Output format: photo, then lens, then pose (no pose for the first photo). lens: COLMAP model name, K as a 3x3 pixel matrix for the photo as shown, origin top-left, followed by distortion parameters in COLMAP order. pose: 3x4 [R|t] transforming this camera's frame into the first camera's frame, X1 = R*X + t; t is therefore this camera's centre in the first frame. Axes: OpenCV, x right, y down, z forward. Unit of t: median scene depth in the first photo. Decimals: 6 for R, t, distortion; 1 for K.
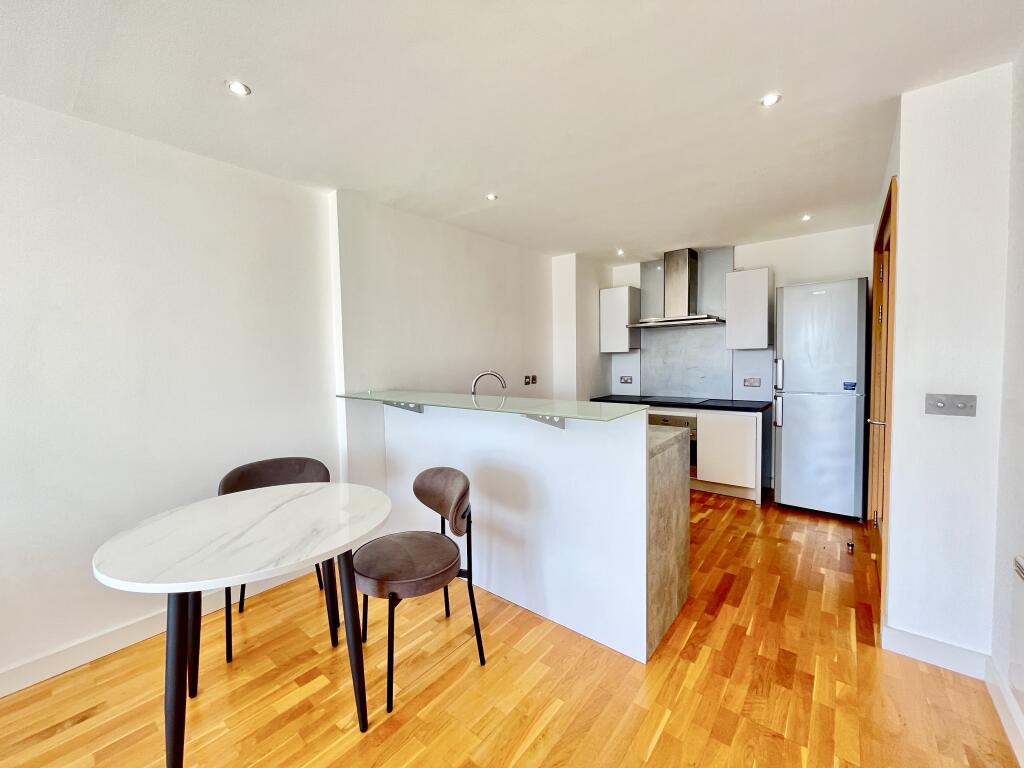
lens RADIAL K [[412.9, 0, 514.8], [0, 412.9, 379.0], [0, 0, 1]] dist [-0.000265, -0.000375]
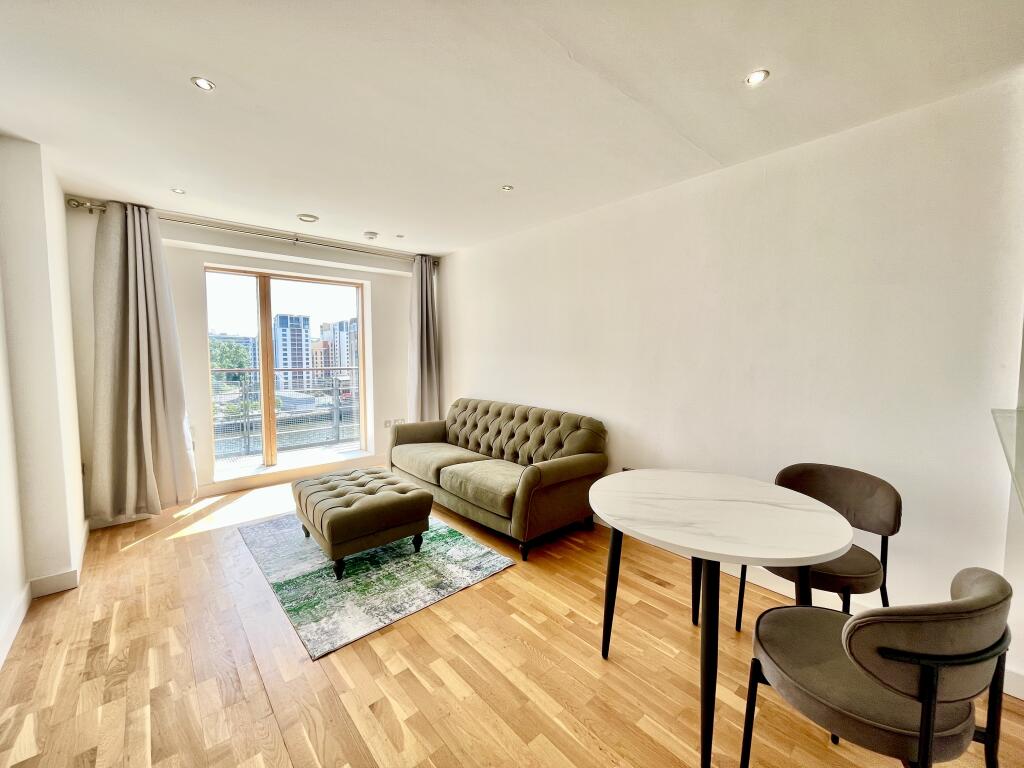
lens RADIAL K [[412.9, 0, 511.4], [0, 412.9, 380.2], [0, 0, 1]] dist [-0.000265, -0.000375]
pose [[-0.165402, 0.083907, -0.982650, 0.204979], [-0.049332, 0.994423, 0.093216, -0.018321], [0.984992, 0.063894, -0.160341, 0.274570]]
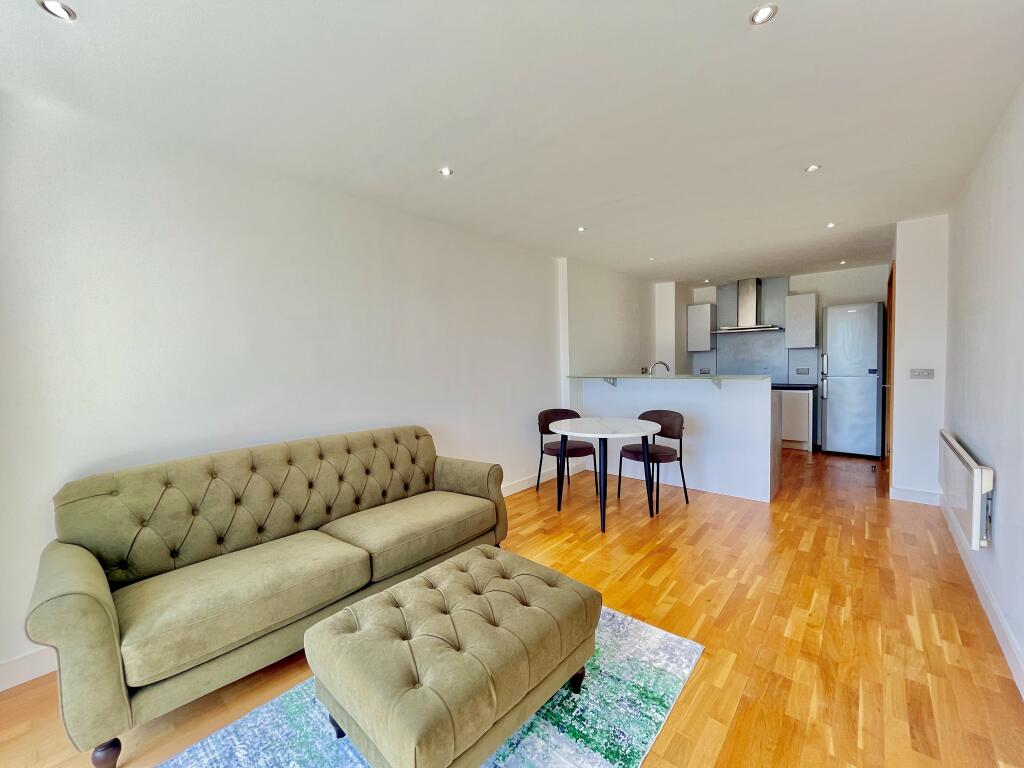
lens RADIAL K [[412.9, 0, 519.0], [0, 412.9, 380.5], [0, 0, 1]] dist [-0.000265, -0.000375]
pose [[0.999561, -0.004565, -0.029268, -0.412827], [0.004516, 0.999988, -0.001769, 0.042552], [0.029276, 0.001636, 0.999570, -0.515880]]
